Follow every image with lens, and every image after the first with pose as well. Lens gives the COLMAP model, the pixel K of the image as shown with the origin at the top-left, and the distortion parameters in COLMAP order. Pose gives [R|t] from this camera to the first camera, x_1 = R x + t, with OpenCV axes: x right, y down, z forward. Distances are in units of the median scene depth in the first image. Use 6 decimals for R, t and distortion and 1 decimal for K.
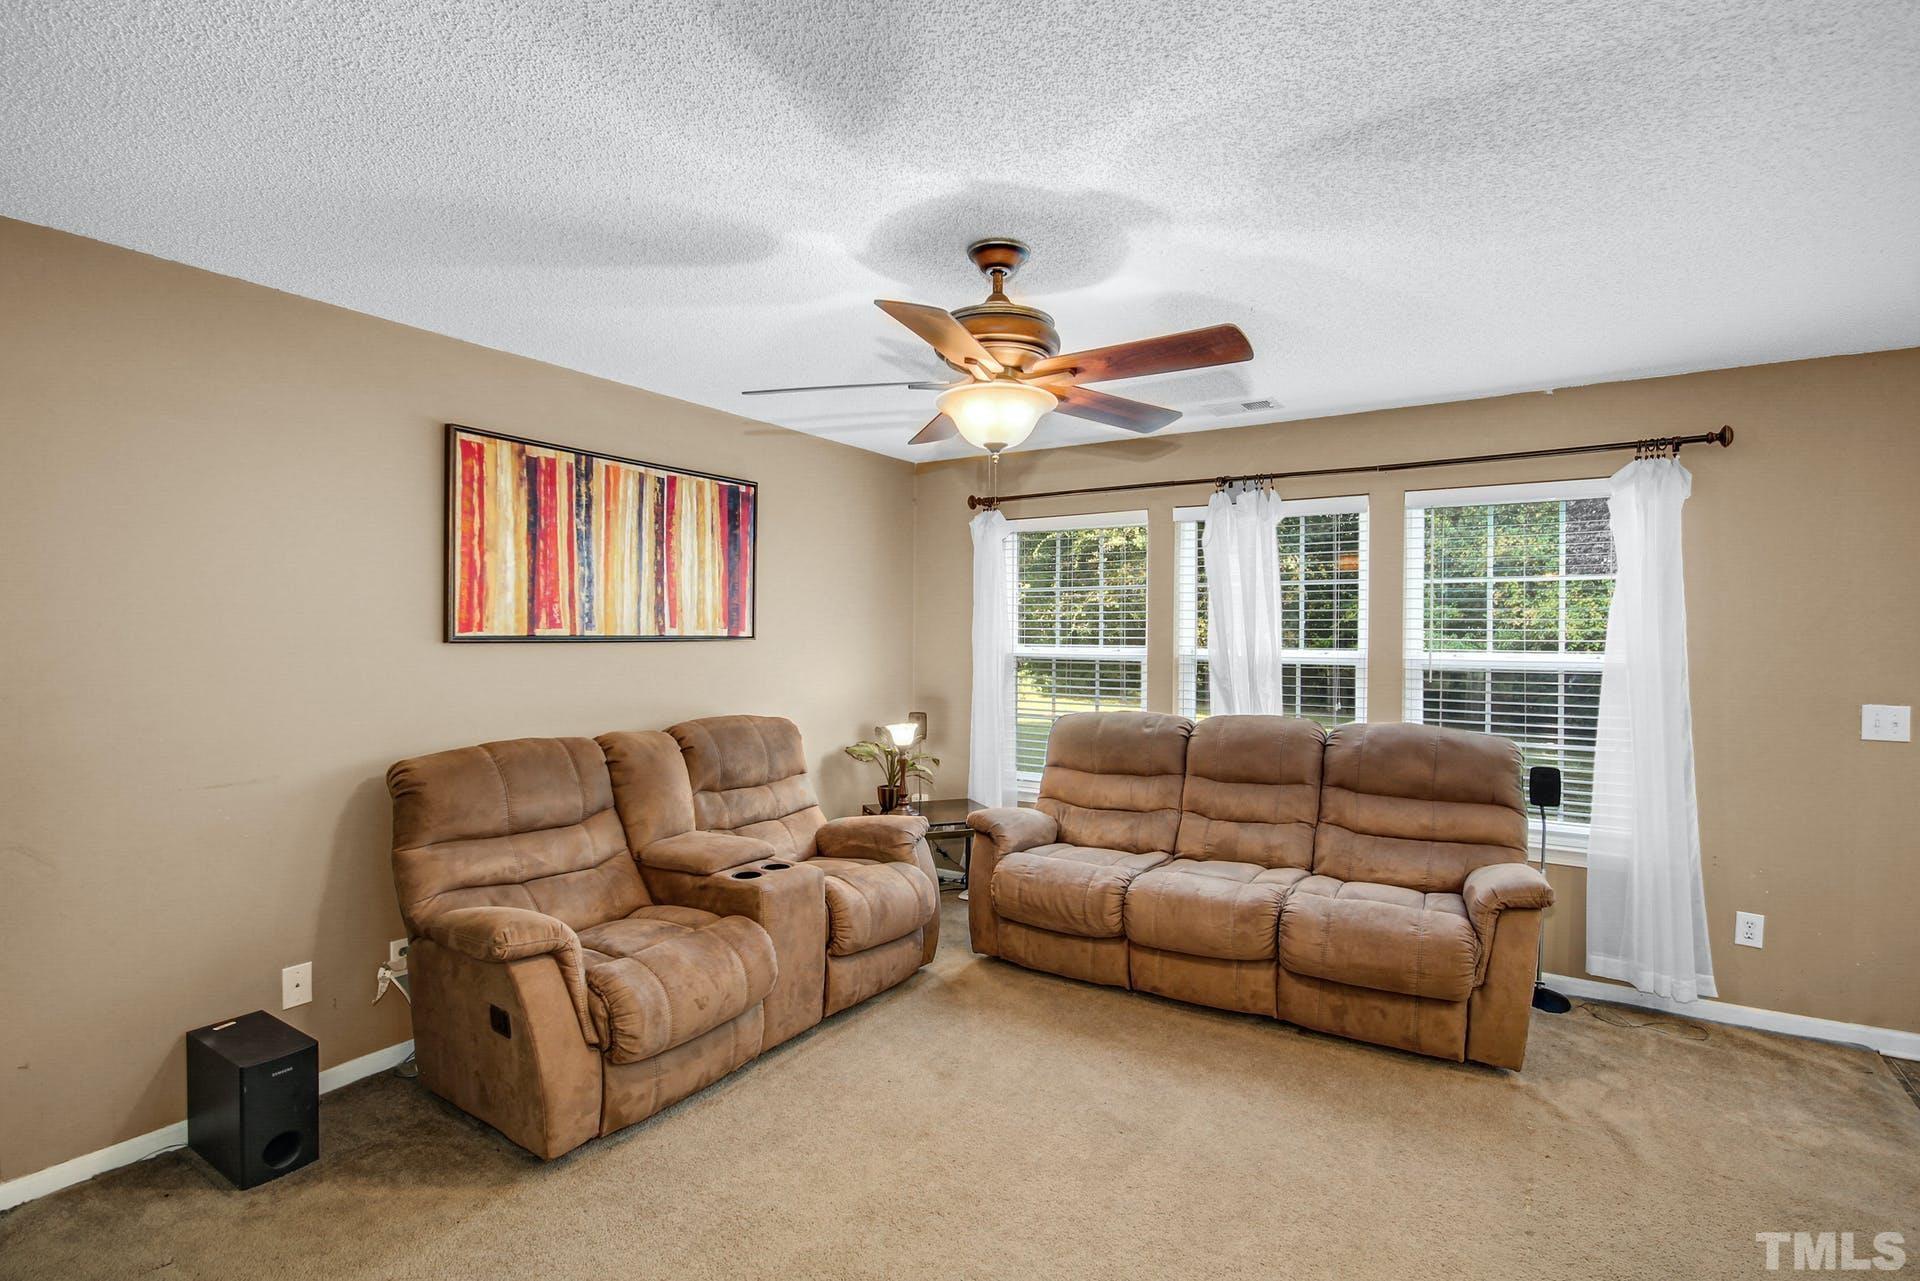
lens RADIAL K [[902.1, 0, 978.1], [0, 902.1, 638.8], [0, 0, 1]] dist [-0.000775, -0.000618]
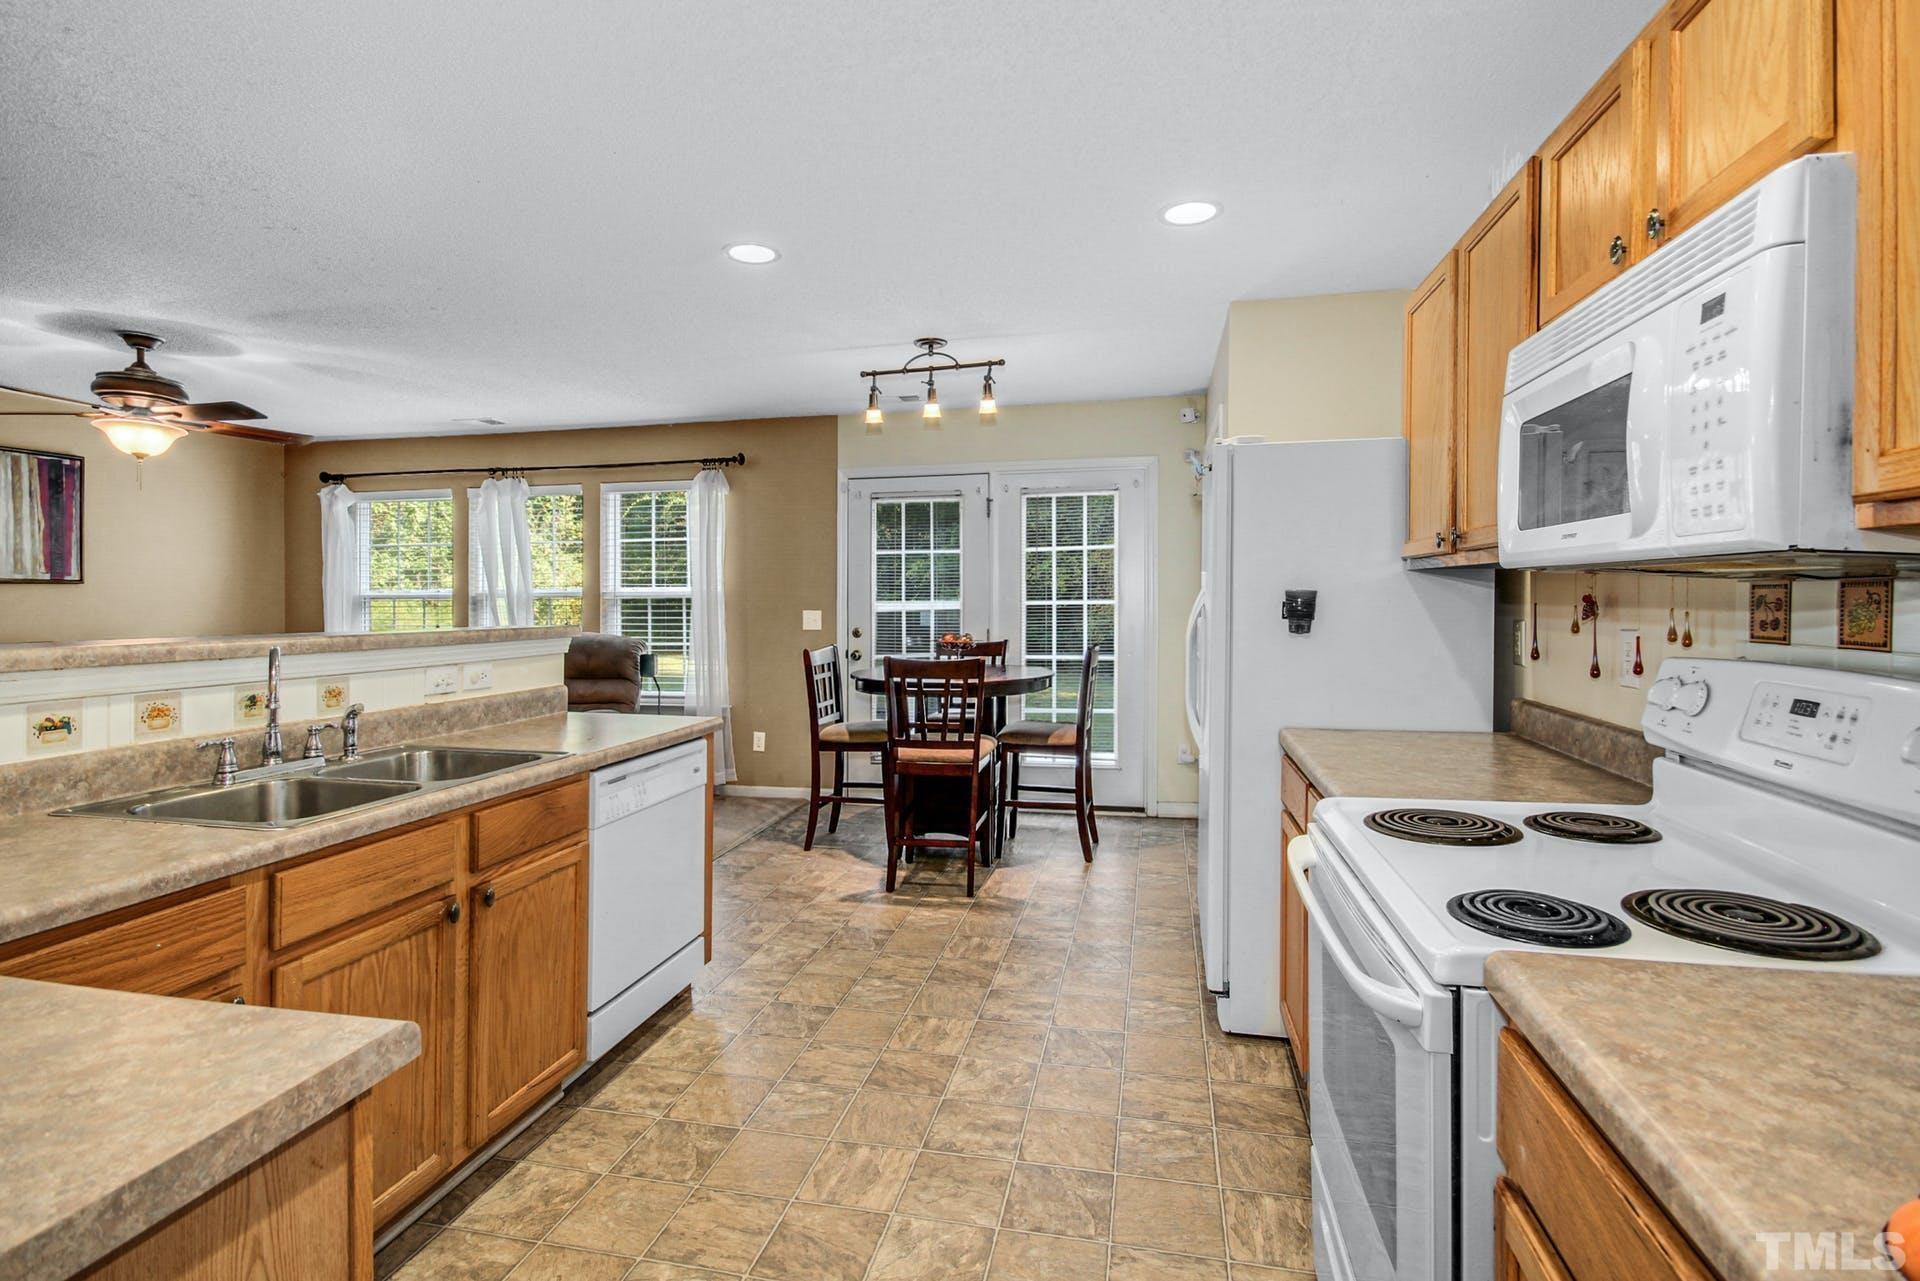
lens RADIAL K [[914.1, 0, 1002.4], [0, 914.1, 599.4], [0, 0, 1]] dist [-0.006019, -0.000696]
pose [[0.940395, -0.011554, 0.339888, 0.631171], [0.011354, 0.999932, 0.002576, 0.042790], [-0.339895, 0.001437, 0.940462, -0.745542]]
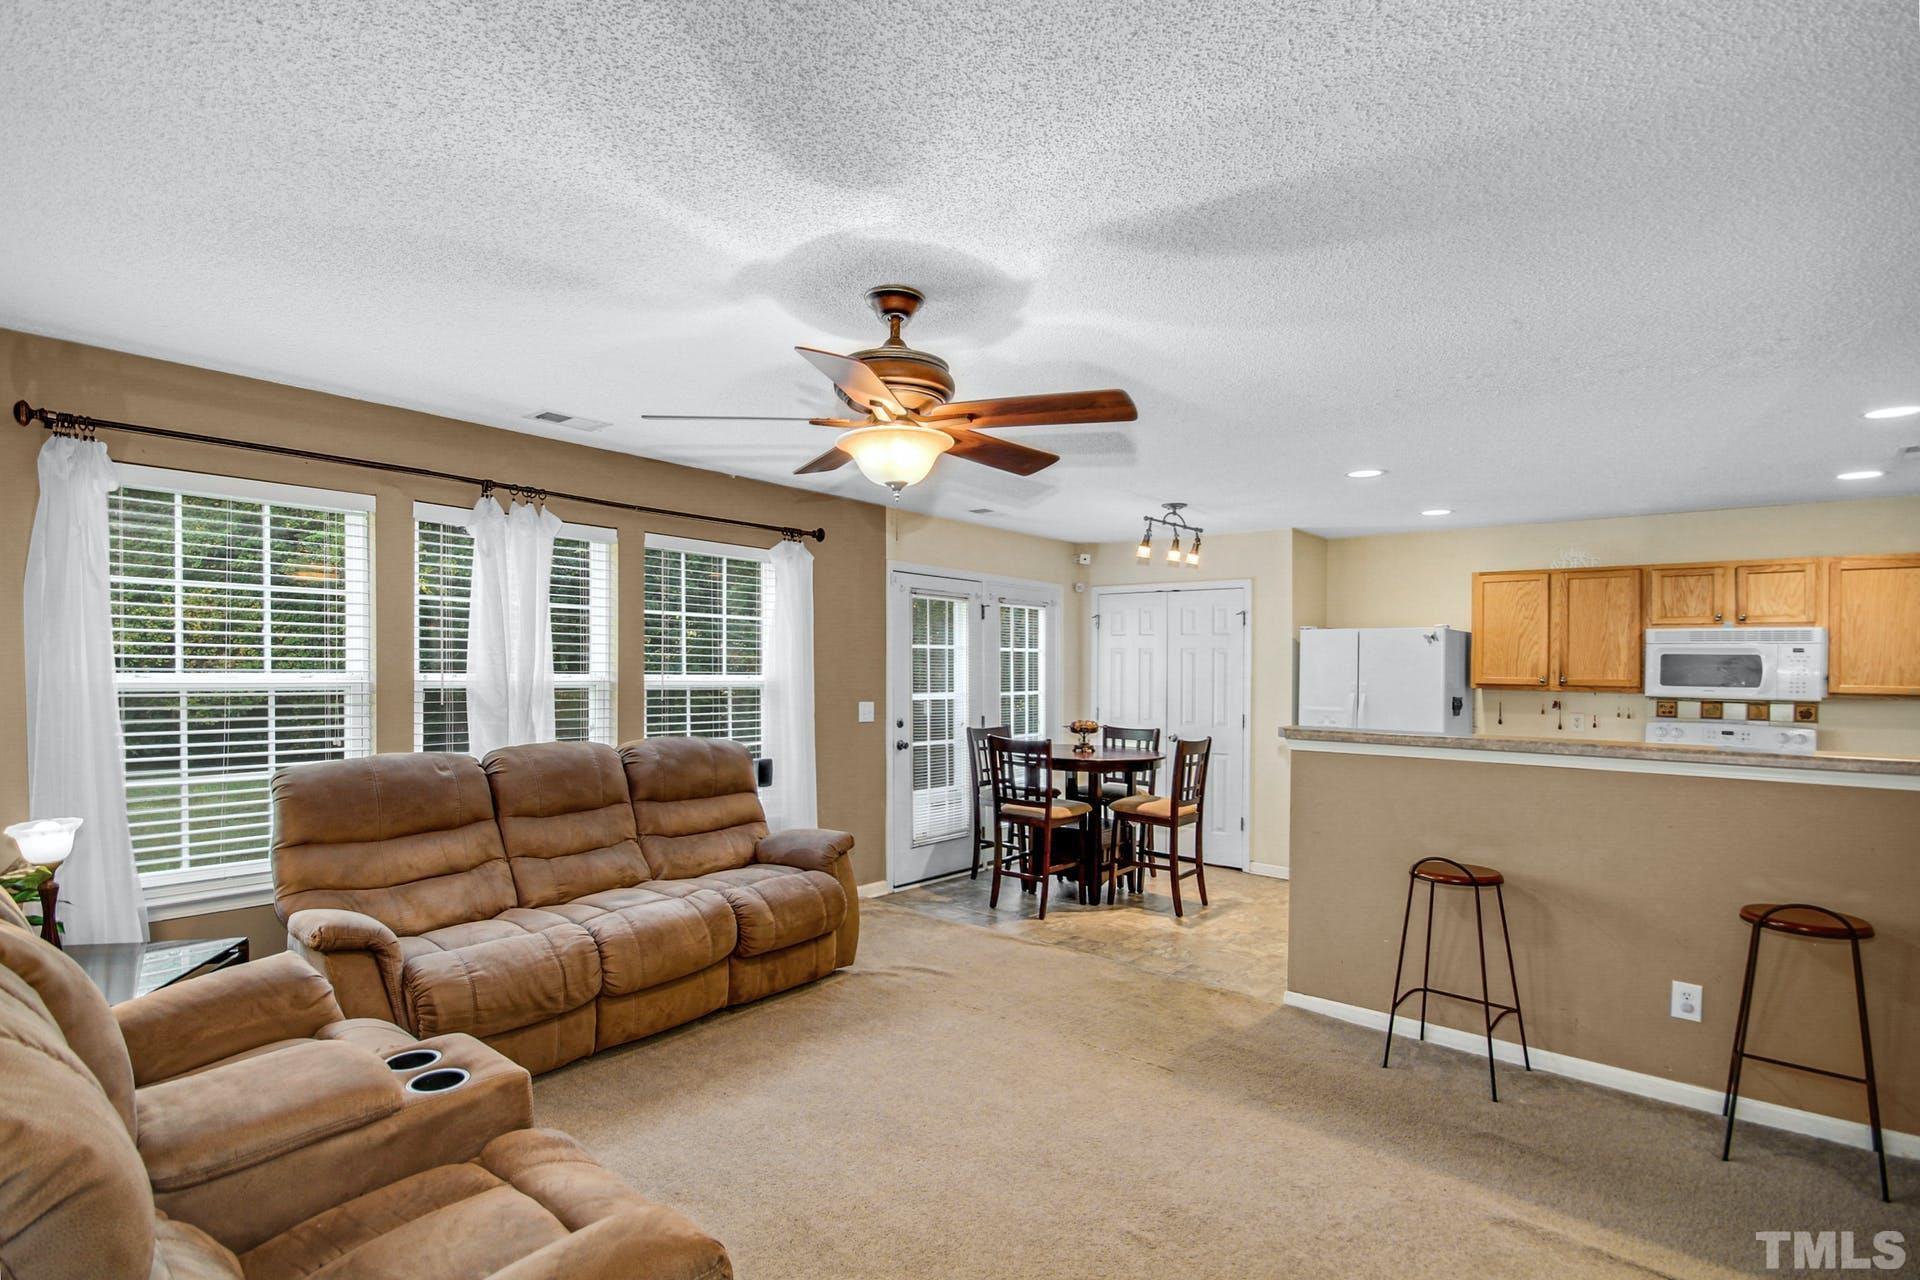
lens RADIAL K [[951.9, 0, 888.9], [0, 951.9, 665.4], [0, 0, 1]] dist [0.000346, 0.000167]
pose [[0.168535, -0.003314, 0.985690, -0.701971], [-0.013686, 0.999890, 0.005701, -0.008282], [-0.985601, -0.014451, 0.168471, 0.540417]]
